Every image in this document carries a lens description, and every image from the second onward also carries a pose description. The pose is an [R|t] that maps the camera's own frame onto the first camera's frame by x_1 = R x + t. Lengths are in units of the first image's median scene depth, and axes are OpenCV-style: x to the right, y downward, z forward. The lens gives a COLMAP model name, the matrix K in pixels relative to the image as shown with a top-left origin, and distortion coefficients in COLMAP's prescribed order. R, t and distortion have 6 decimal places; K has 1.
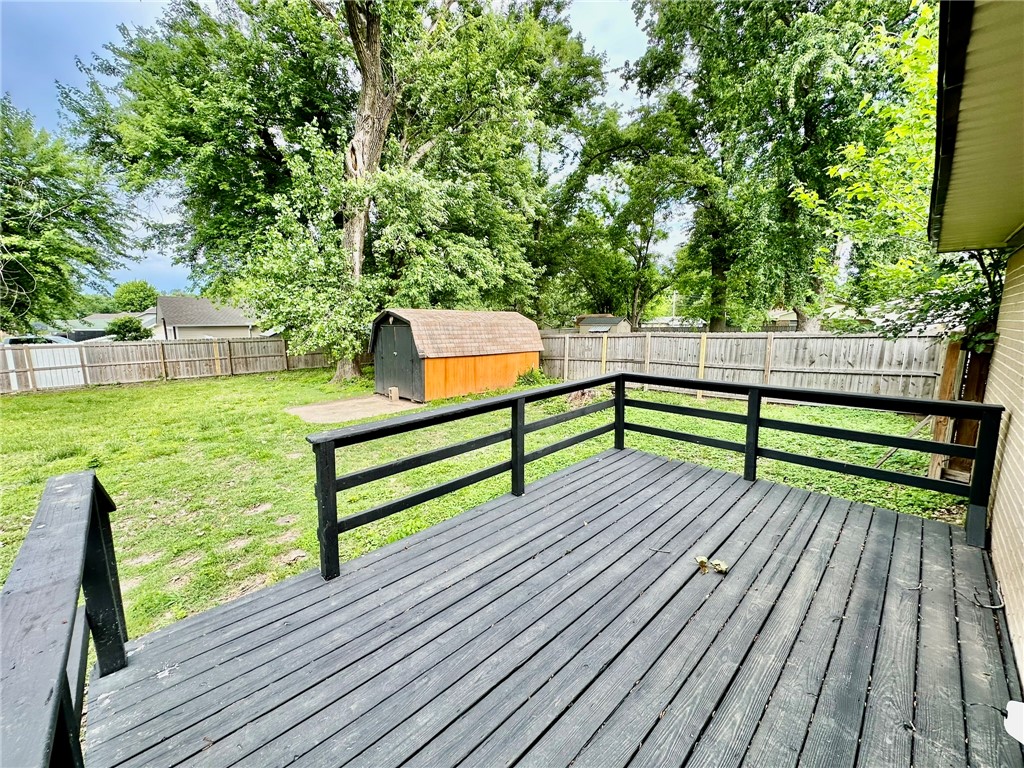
lens RADIAL K [[407.0, 0, 507.7], [0, 407.0, 377.0], [0, 0, 1]] dist [-0.002874, 0.000901]
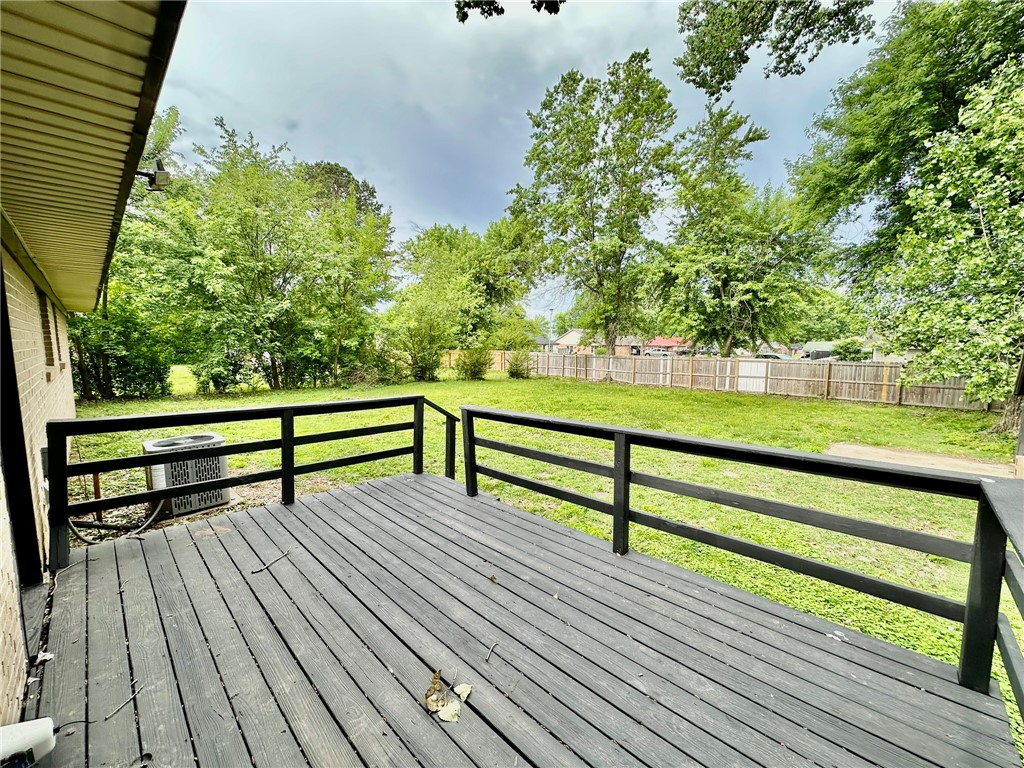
lens RADIAL K [[407.0, 0, 509.9], [0, 407.0, 385.0], [0, 0, 1]] dist [-0.002874, 0.000901]
pose [[0.032919, 0.108486, -0.993553, 0.174029], [-0.143050, 0.984368, 0.102743, -0.017958], [0.989168, 0.138746, 0.047923, 0.132706]]
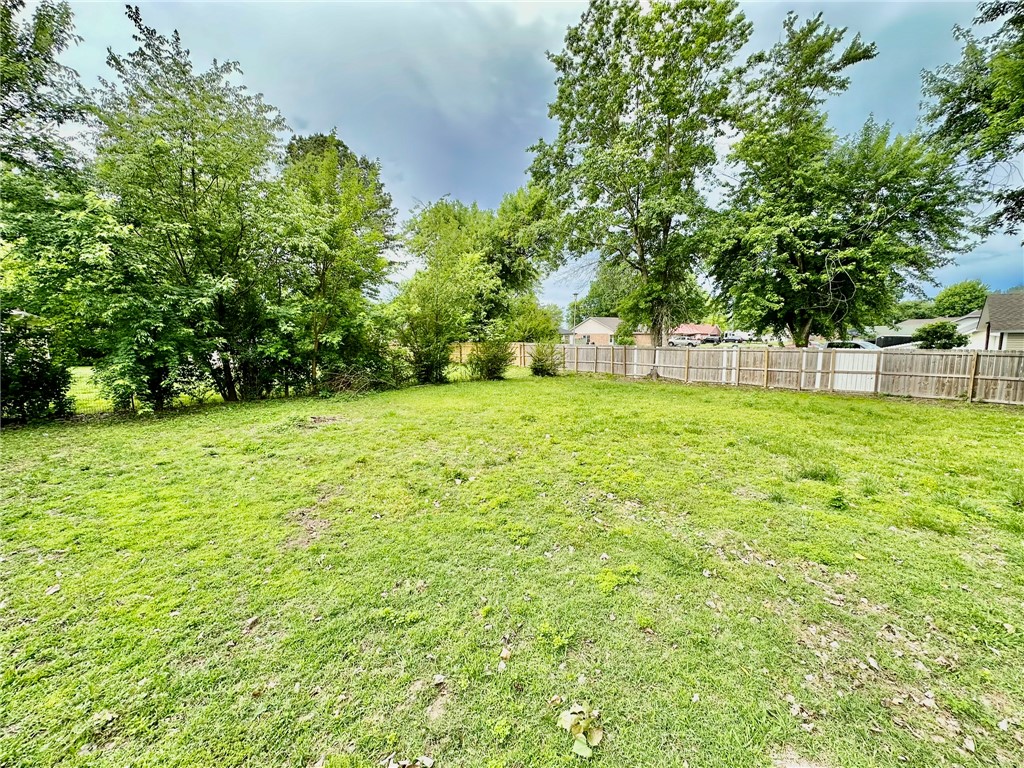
lens RADIAL K [[407.0, 0, 511.3], [0, 407.0, 386.9], [0, 0, 1]] dist [-0.002874, 0.000901]
pose [[0.012906, 0.135629, -0.990676, -0.084709], [-0.126075, 0.983072, 0.132945, -0.012382], [0.991937, 0.123184, 0.029787, 0.099728]]
